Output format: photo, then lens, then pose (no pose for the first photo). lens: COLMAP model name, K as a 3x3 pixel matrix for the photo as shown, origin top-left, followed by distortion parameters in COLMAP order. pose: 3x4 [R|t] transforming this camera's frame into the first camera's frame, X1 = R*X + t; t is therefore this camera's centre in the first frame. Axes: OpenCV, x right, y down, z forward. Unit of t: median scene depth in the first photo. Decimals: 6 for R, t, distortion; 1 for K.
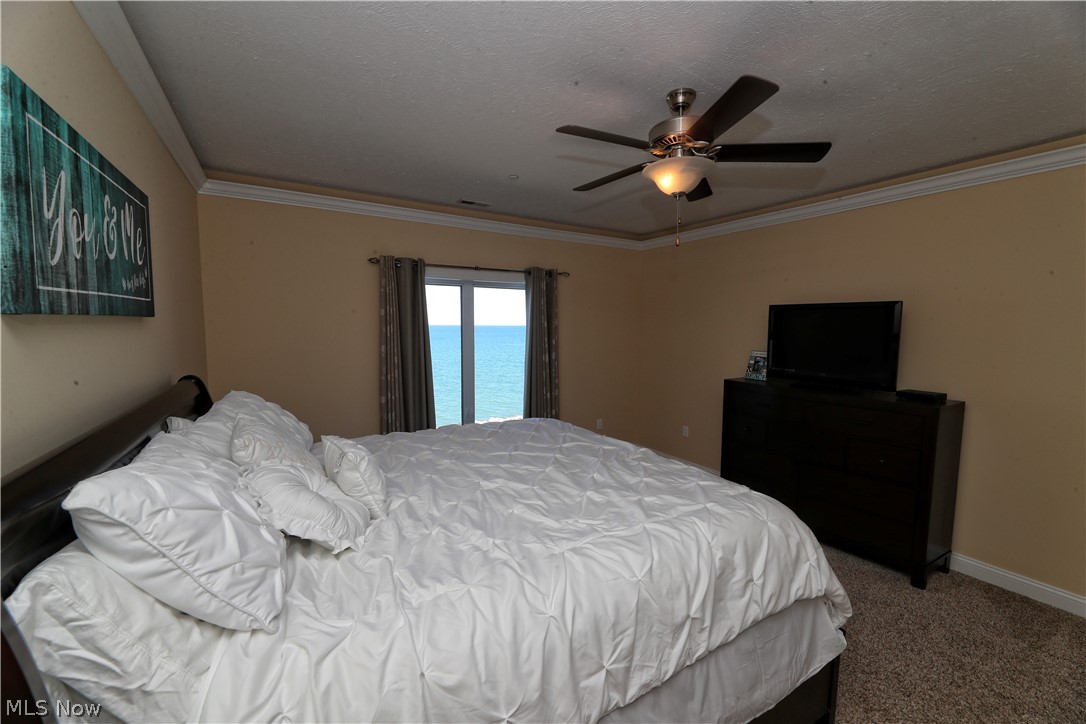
lens RADIAL K [[439.1, 0, 543.0], [0, 439.1, 362.0], [0, 0, 1]] dist [-0.002588, -0.000459]
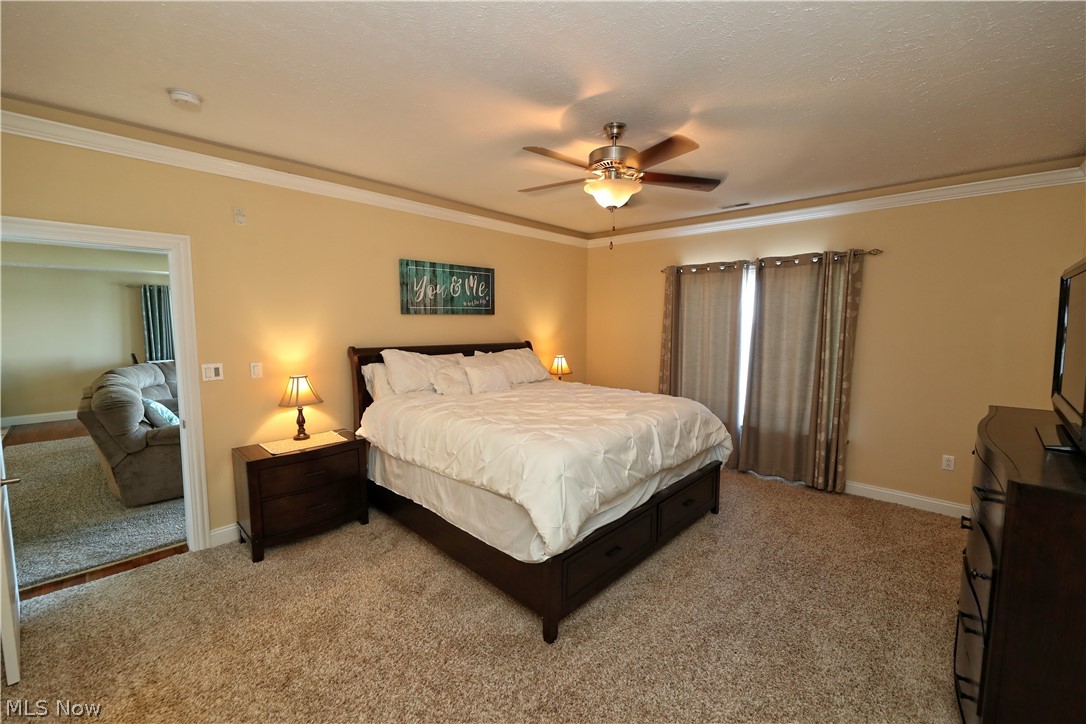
lens RADIAL K [[439.1, 0, 543.0], [0, 439.1, 362.0], [0, 0, 1]] dist [-0.002588, -0.000459]
pose [[0.286467, 0.078247, -0.954890, 2.229124], [-0.079853, 0.995142, 0.057590, 0.002050], [0.954757, 0.059753, 0.291323, 0.708366]]
